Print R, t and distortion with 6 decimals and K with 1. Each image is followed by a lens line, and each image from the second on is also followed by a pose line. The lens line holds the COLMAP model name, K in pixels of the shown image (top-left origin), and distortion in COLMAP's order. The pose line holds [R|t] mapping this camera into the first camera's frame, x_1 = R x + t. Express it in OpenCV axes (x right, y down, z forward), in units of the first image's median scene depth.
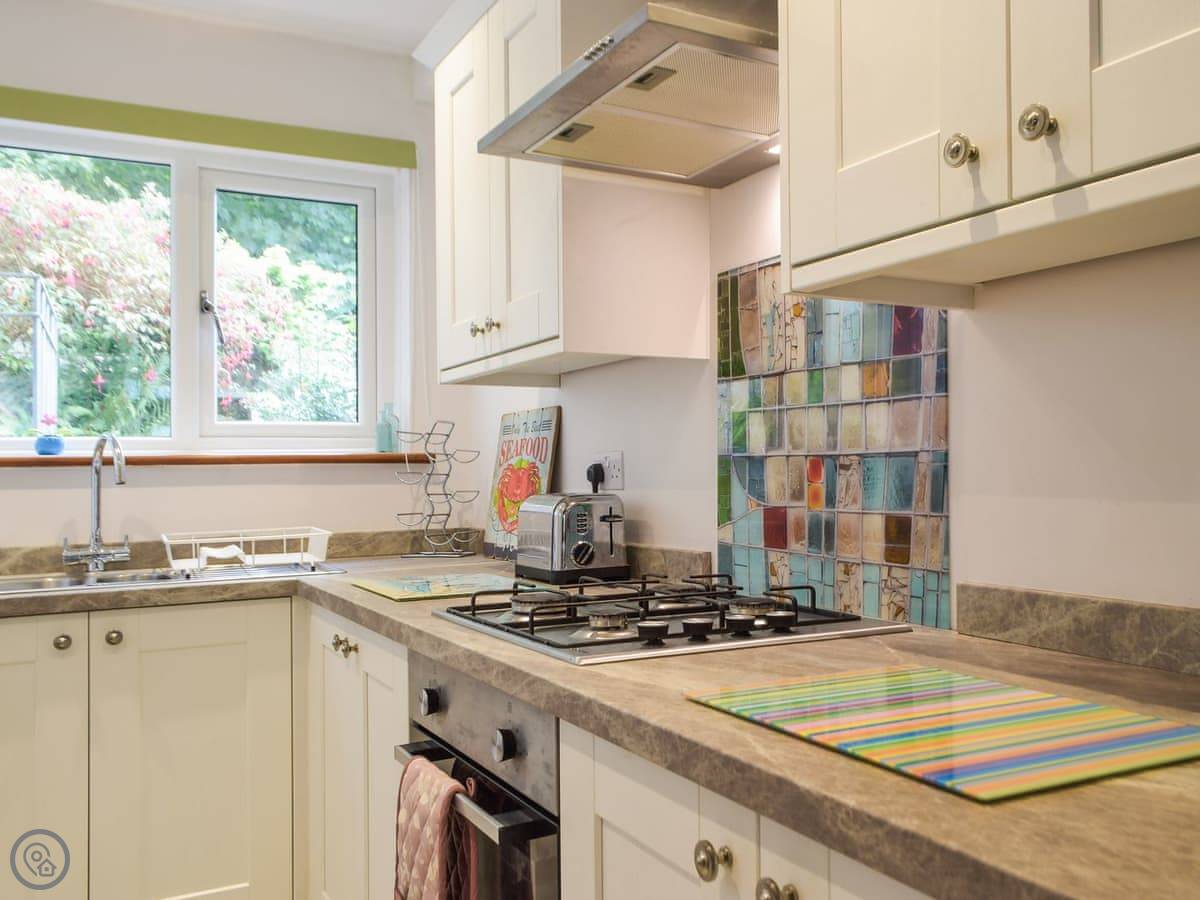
lens RADIAL K [[1056.6, 0, 669.8], [0, 1056.6, 452.8], [0, 0, 1]] dist [0.022124, -0.003490]
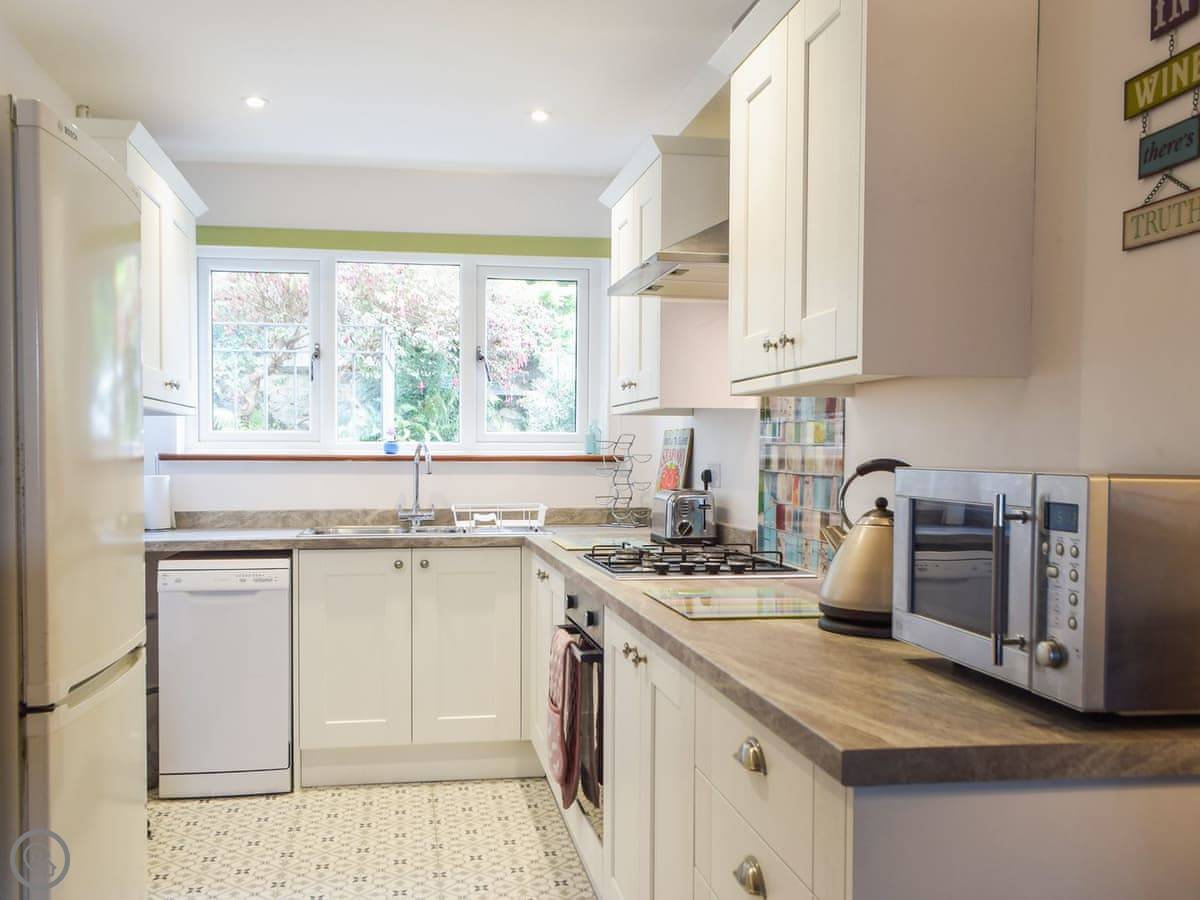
lens RADIAL K [[1085.8, 0, 563.9], [0, 1085.8, 491.2], [0, 0, 1]] dist [0.009358, -0.000067]
pose [[0.933666, 0.032206, -0.356695, 0.272446], [-0.010523, 0.997986, 0.062563, -0.049590], [0.357991, -0.054659, 0.932124, -0.482899]]
